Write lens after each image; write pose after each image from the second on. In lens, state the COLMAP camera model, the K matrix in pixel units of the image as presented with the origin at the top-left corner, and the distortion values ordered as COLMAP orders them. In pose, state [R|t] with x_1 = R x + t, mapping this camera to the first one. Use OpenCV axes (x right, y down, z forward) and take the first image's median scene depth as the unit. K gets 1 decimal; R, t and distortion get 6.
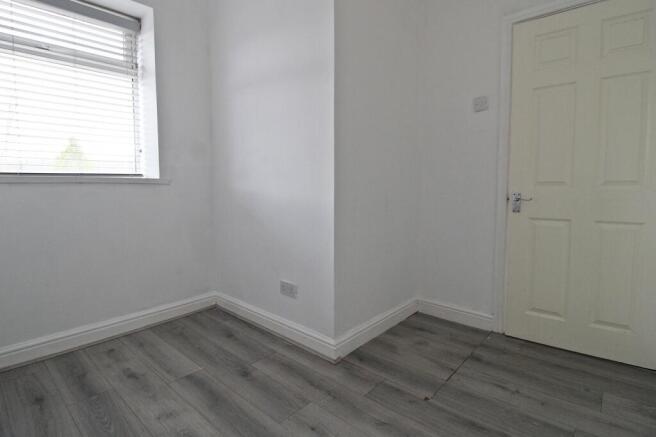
lens RADIAL K [[311.6, 0, 327.7], [0, 311.6, 188.6], [0, 0, 1]] dist [-0.002125, -0.000732]
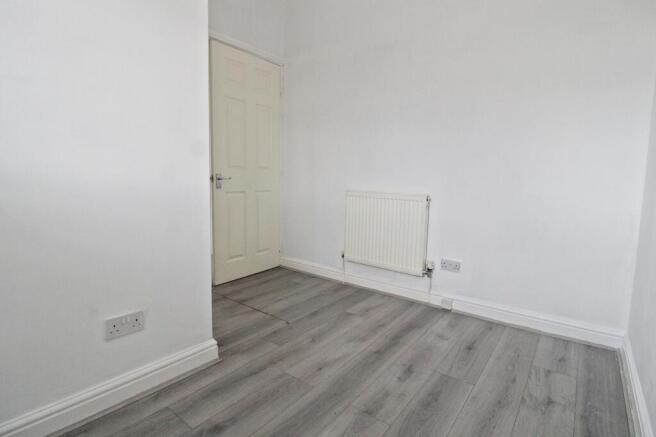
lens RADIAL K [[308.4, 0, 329.6], [0, 308.4, 208.3], [0, 0, 1]] dist [-0.001063, 0.000019]
pose [[-0.000815, -0.103502, 0.994629, -0.806084], [-0.023704, 0.994352, 0.103453, 0.019270], [-0.999719, -0.023493, -0.003264, 0.676185]]
